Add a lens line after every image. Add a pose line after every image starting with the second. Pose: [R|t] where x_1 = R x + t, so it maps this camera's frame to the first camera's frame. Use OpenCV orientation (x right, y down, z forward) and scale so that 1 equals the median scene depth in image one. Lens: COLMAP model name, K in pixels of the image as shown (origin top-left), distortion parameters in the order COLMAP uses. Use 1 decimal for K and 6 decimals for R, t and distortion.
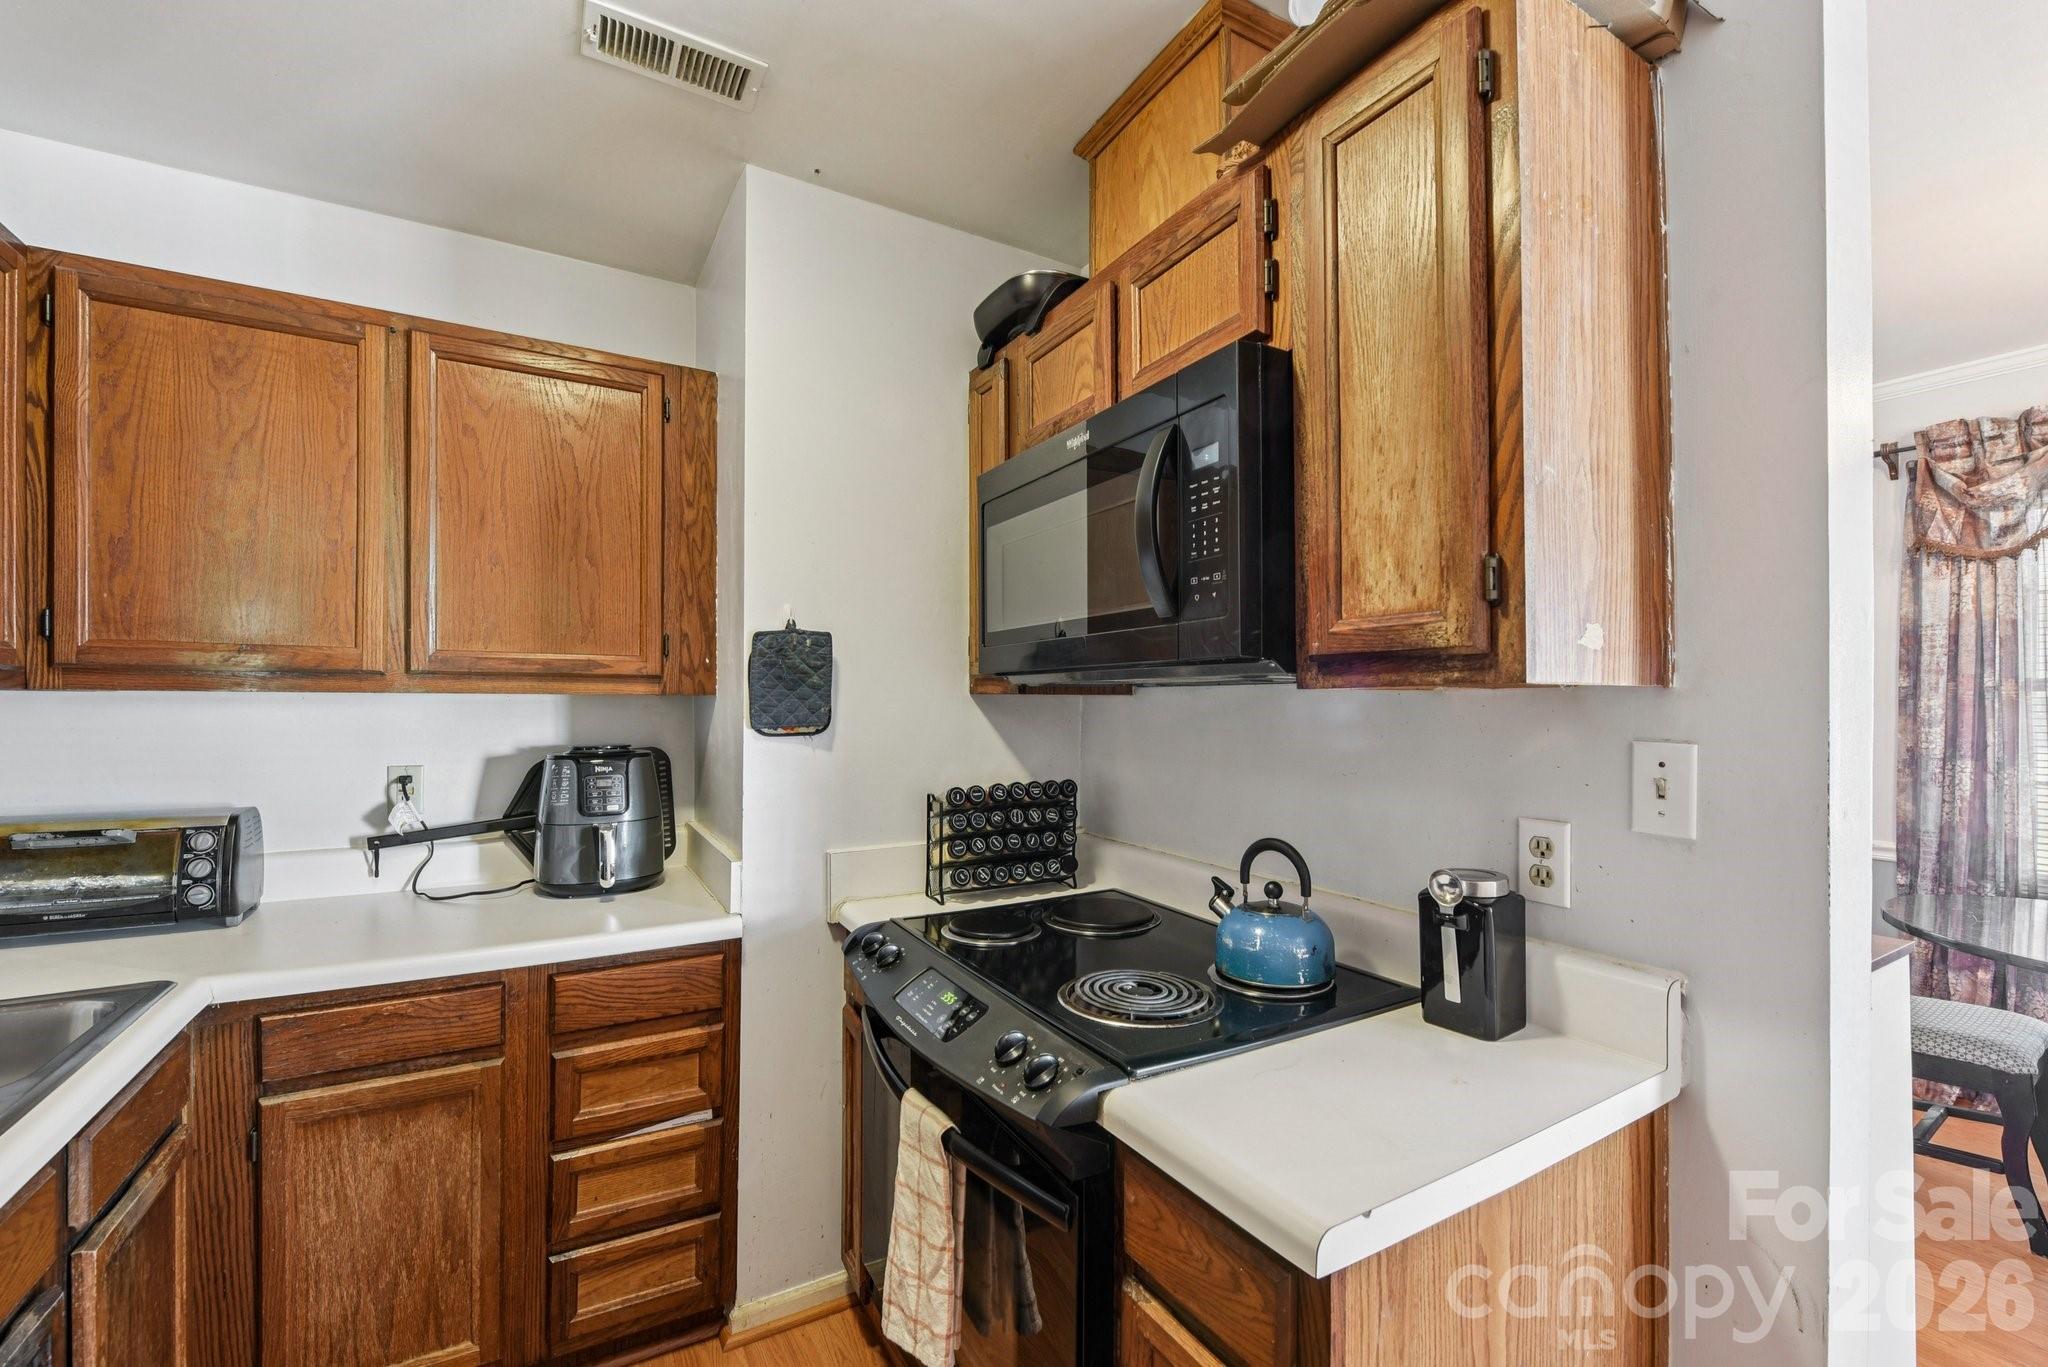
lens RADIAL K [[835.3, 0, 1019.4], [0, 835.3, 695.5], [0, 0, 1]] dist [-0.001718, -0.002426]
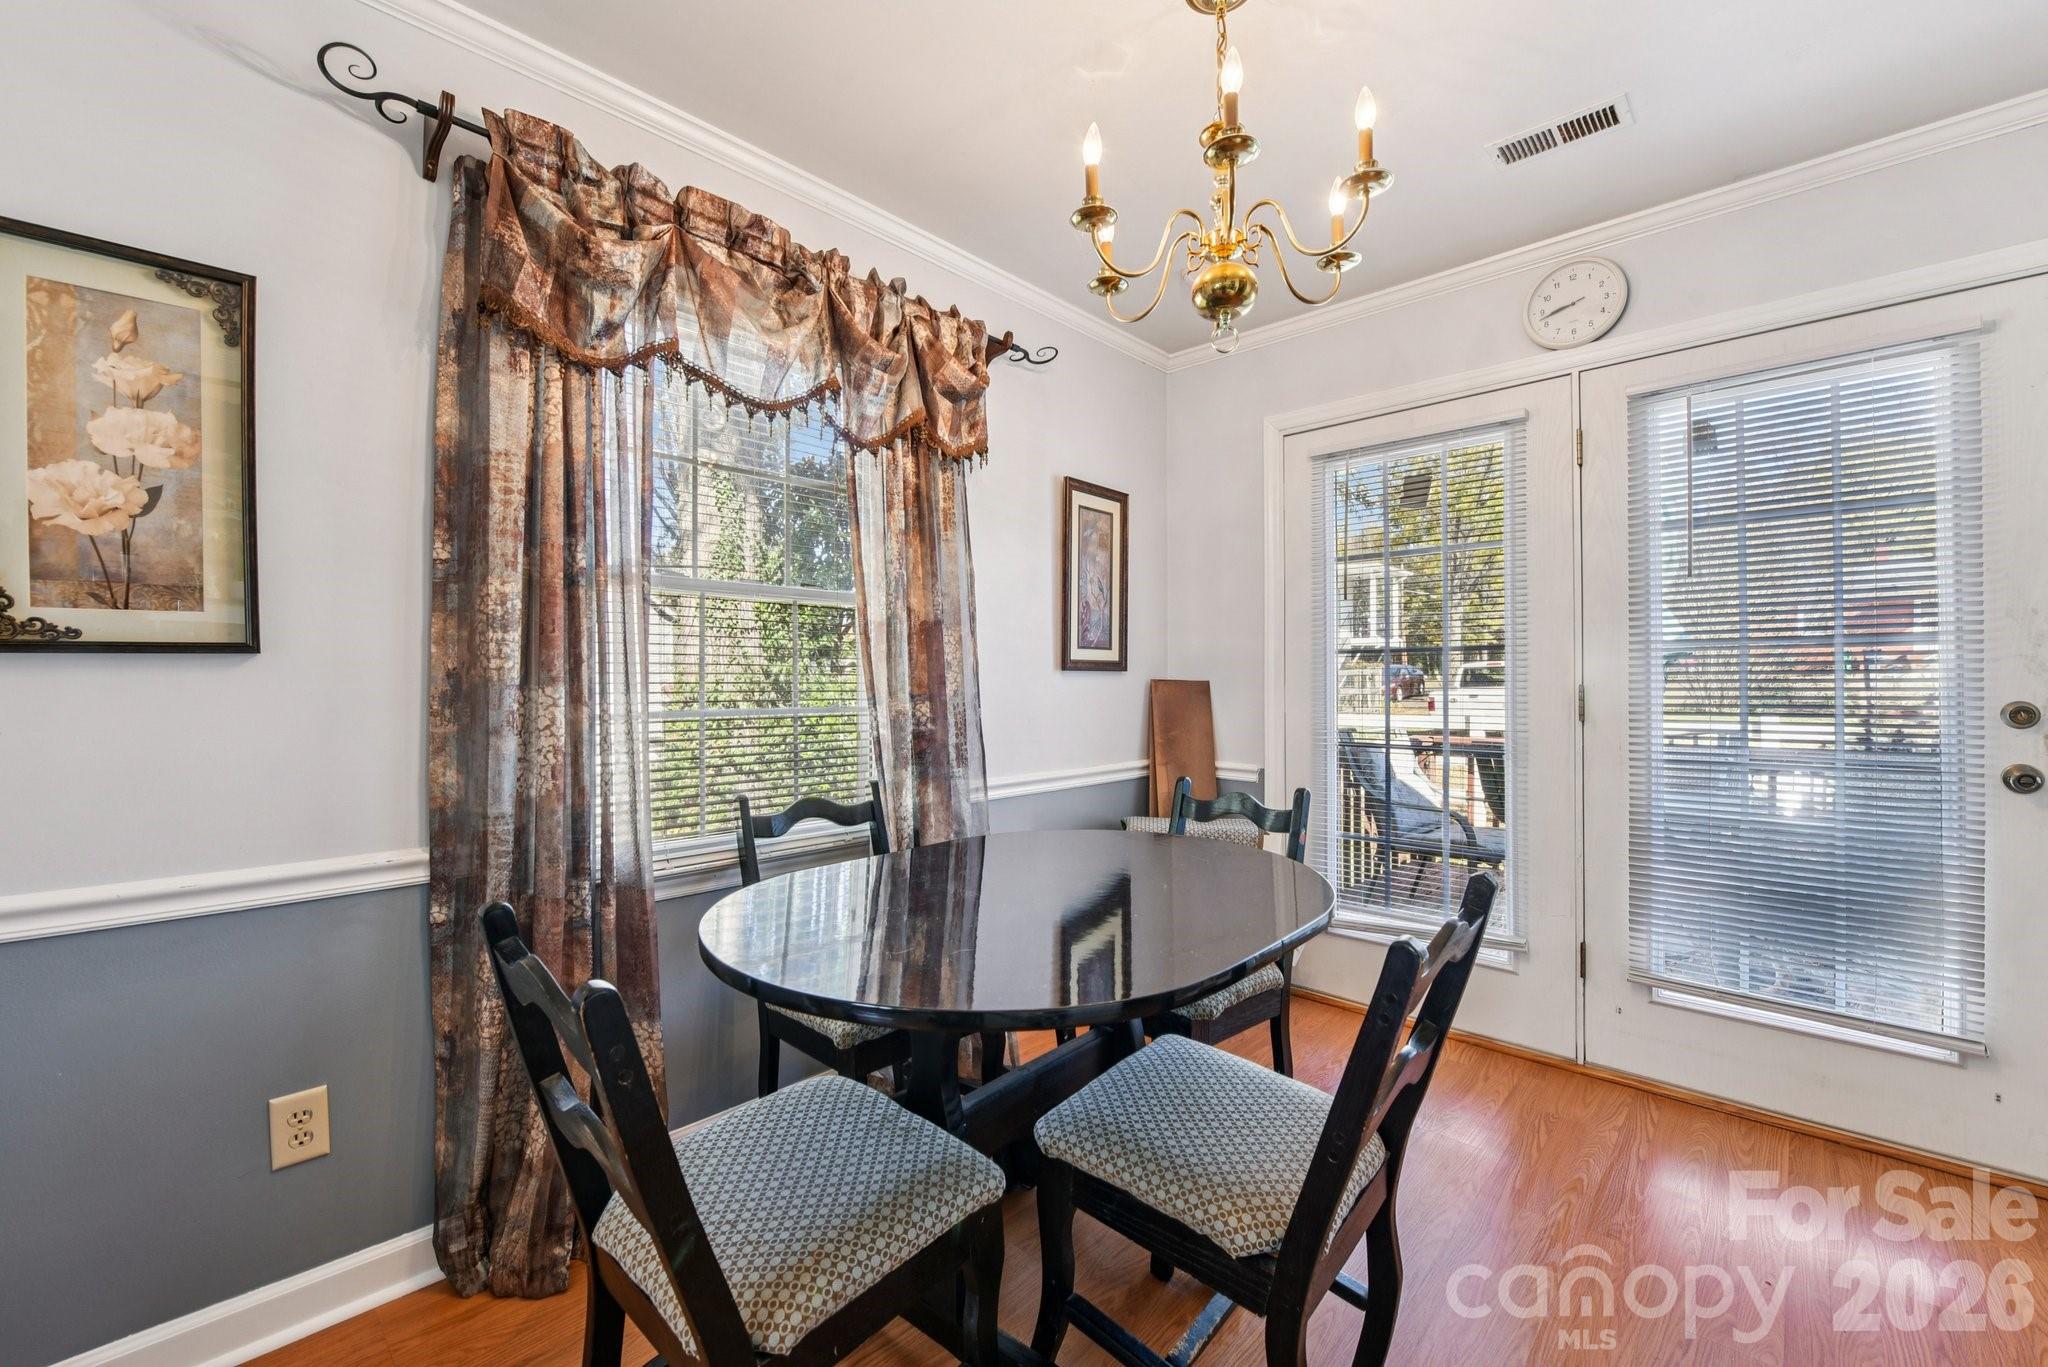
lens RADIAL K [[835.3, 0, 1022.1], [0, 835.3, 674.1], [0, 0, 1]] dist [-0.001718, -0.002426]
pose [[-0.285881, 0.022047, 0.958012, 0.447152], [0.002077, 0.999747, -0.022388, 0.081151], [-0.958263, -0.004411, -0.285854, 0.820123]]
